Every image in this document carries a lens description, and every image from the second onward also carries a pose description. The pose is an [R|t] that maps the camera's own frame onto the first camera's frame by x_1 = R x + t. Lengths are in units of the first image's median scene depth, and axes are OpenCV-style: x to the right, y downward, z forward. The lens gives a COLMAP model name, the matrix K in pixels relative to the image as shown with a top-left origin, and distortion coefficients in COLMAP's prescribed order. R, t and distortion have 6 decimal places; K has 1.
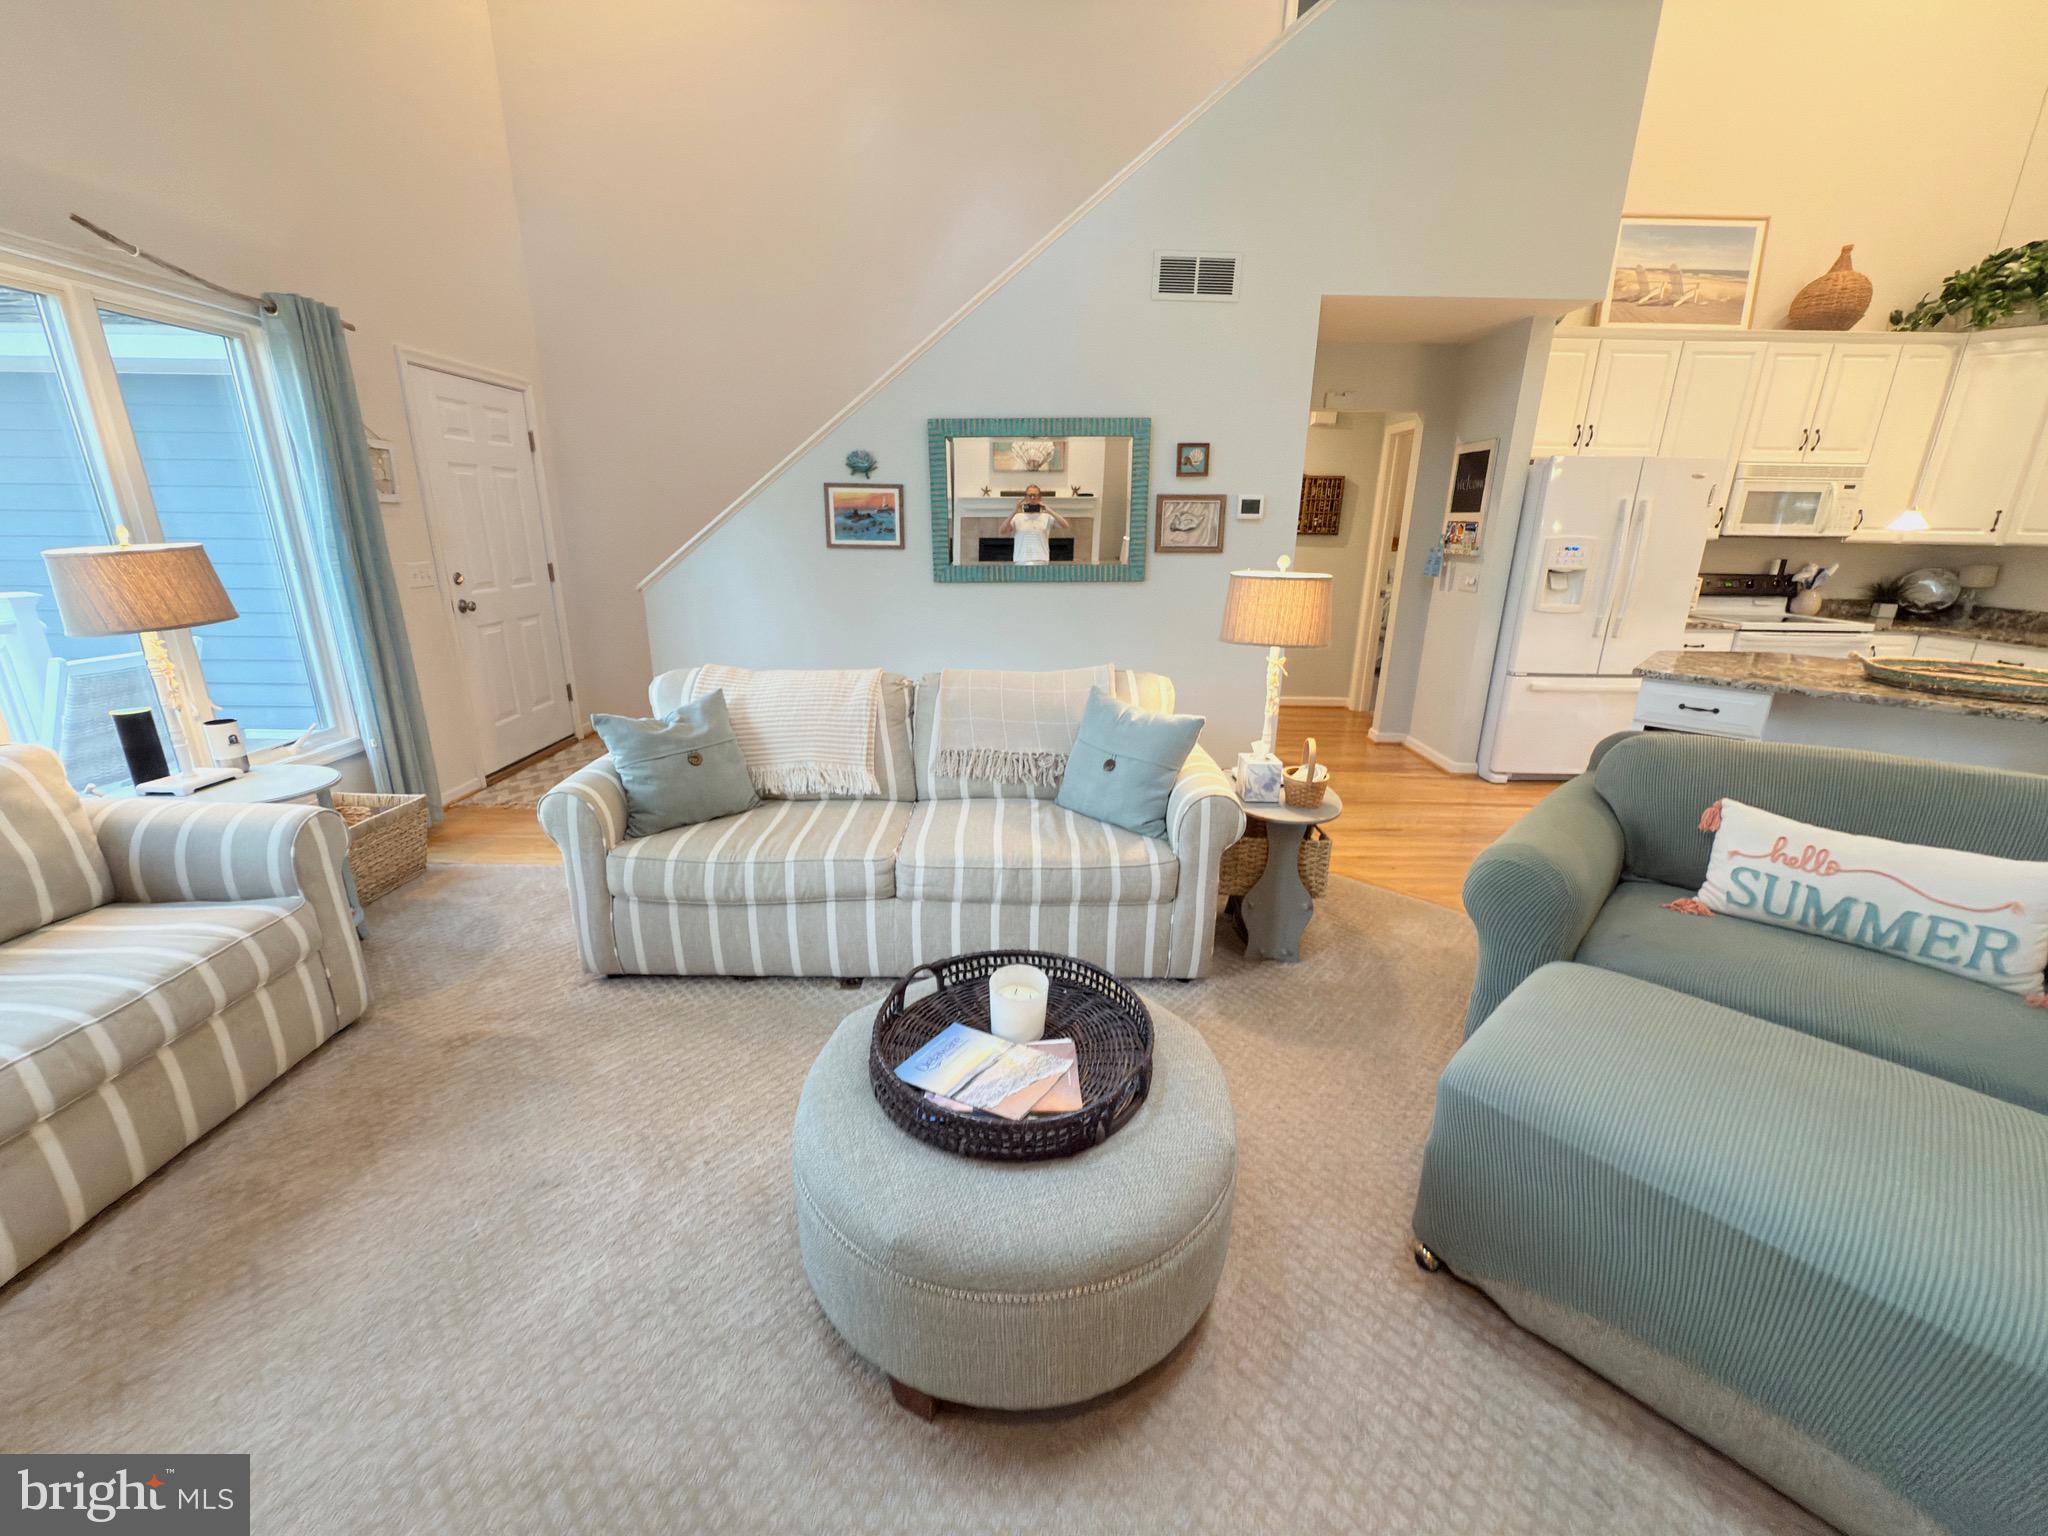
lens RADIAL K [[818.1, 0, 1024.5], [0, 818.1, 764.5], [0, 0, 1]] dist [-0.000793, 0.000229]
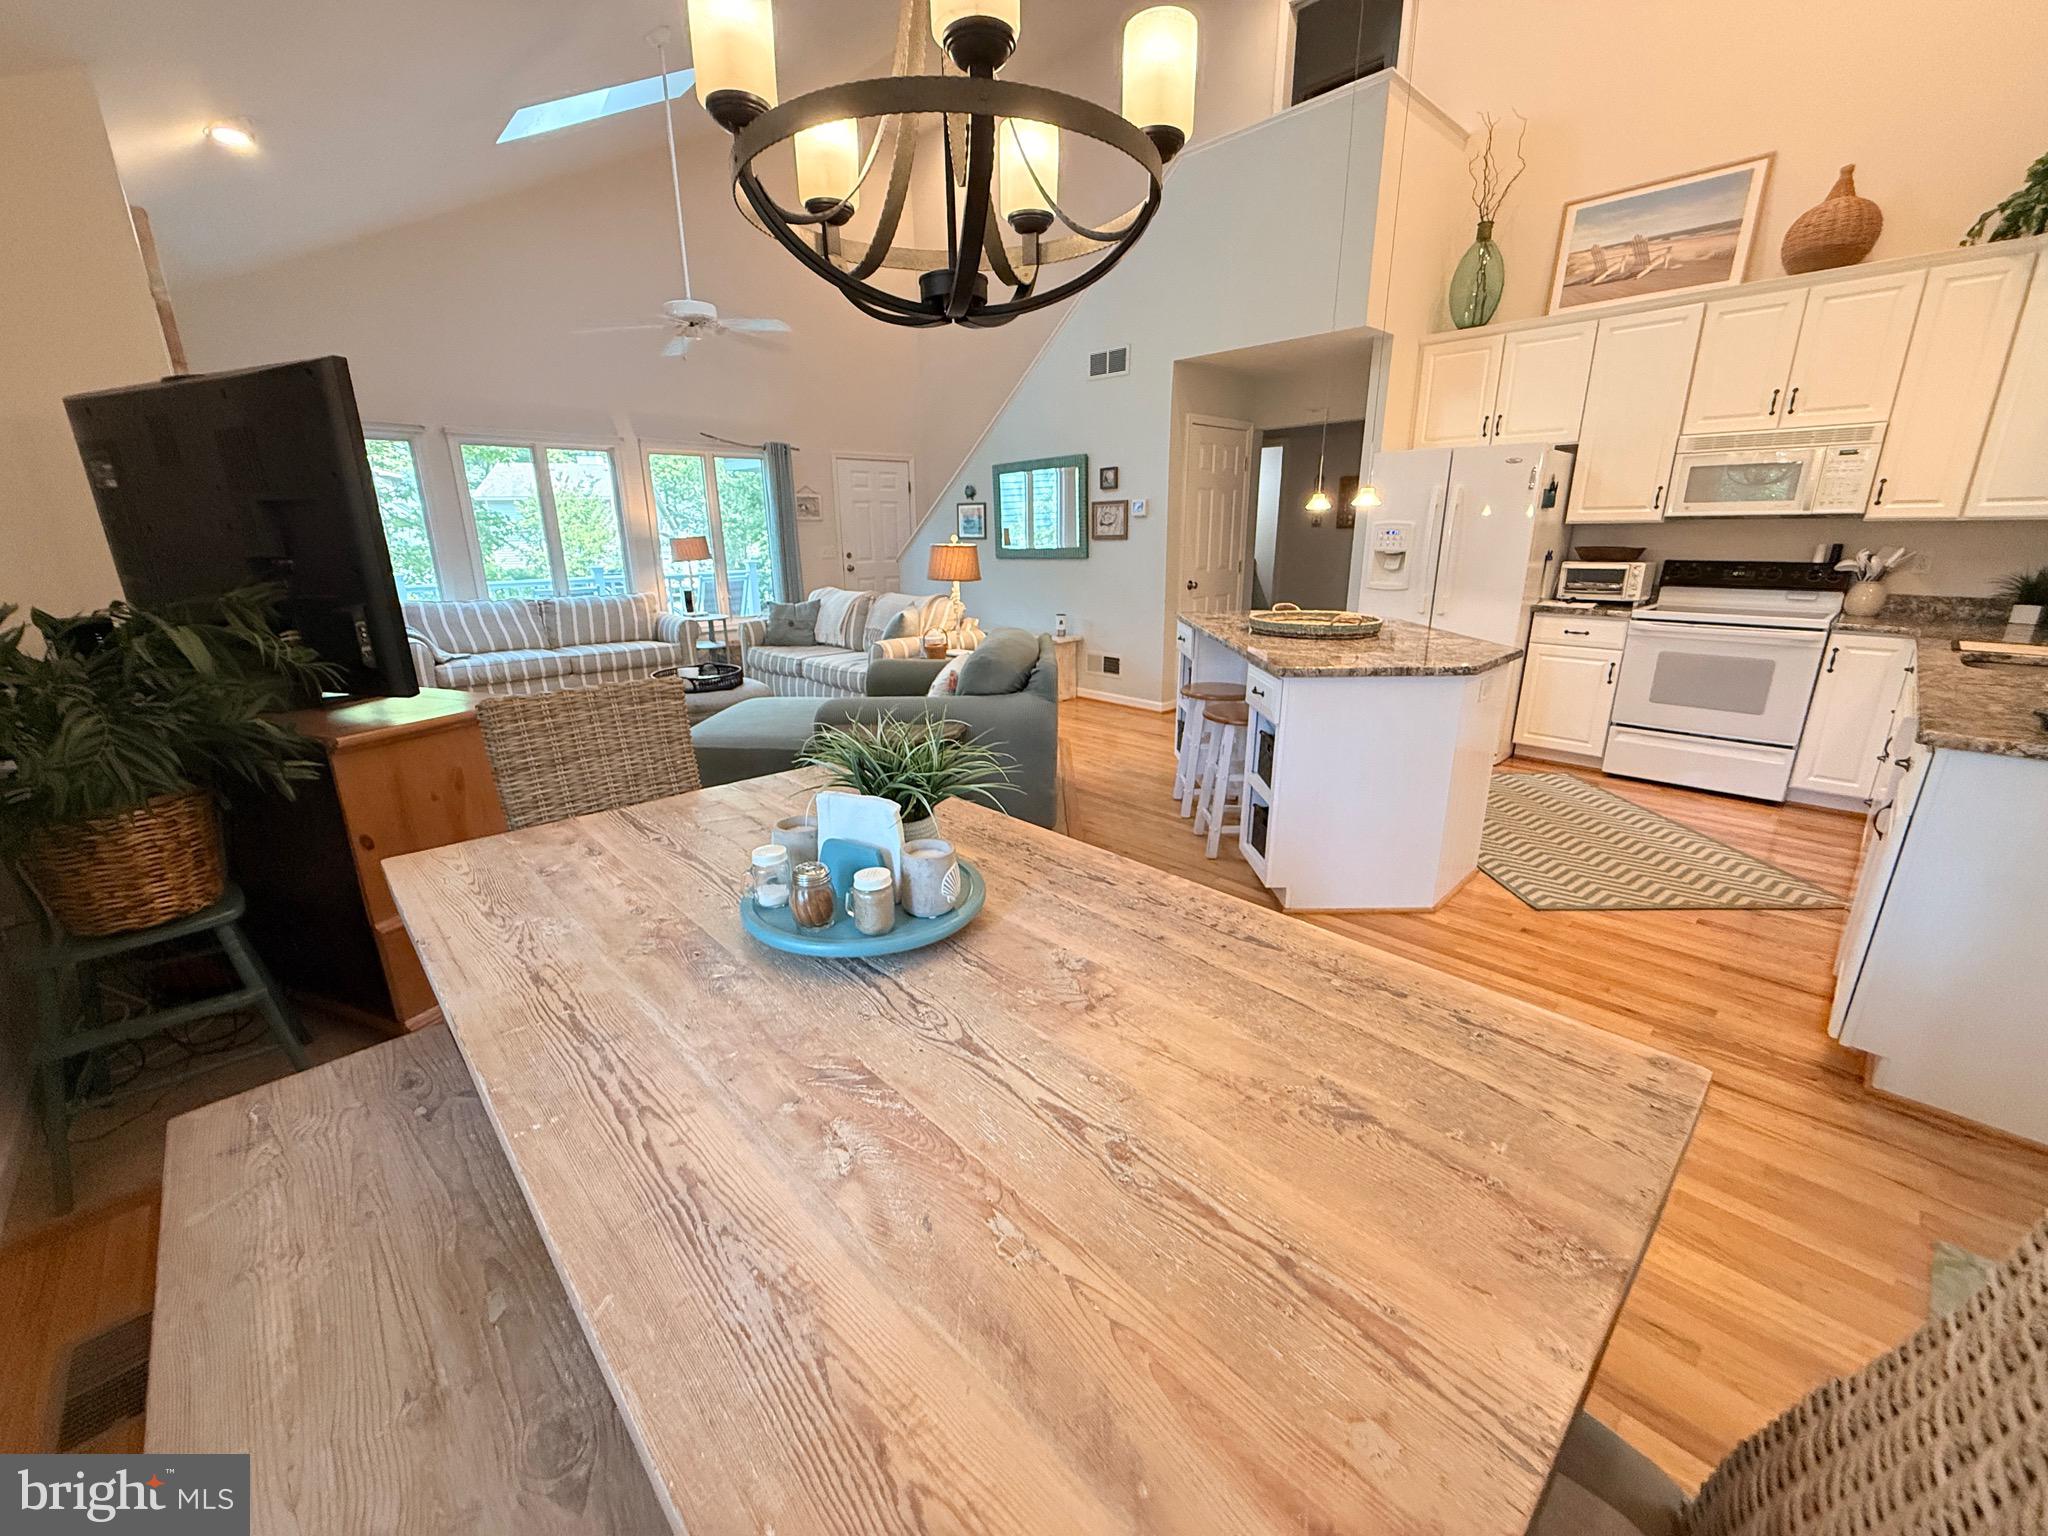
lens RADIAL K [[818.1, 0, 1024.5], [0, 818.1, 764.5], [0, 0, 1]] dist [-0.000793, 0.000229]
pose [[0.684059, 0.182948, -0.706111, 1.100233], [-0.193556, 0.978860, 0.066103, 0.069634], [0.703277, 0.091454, 0.705009, -0.121488]]
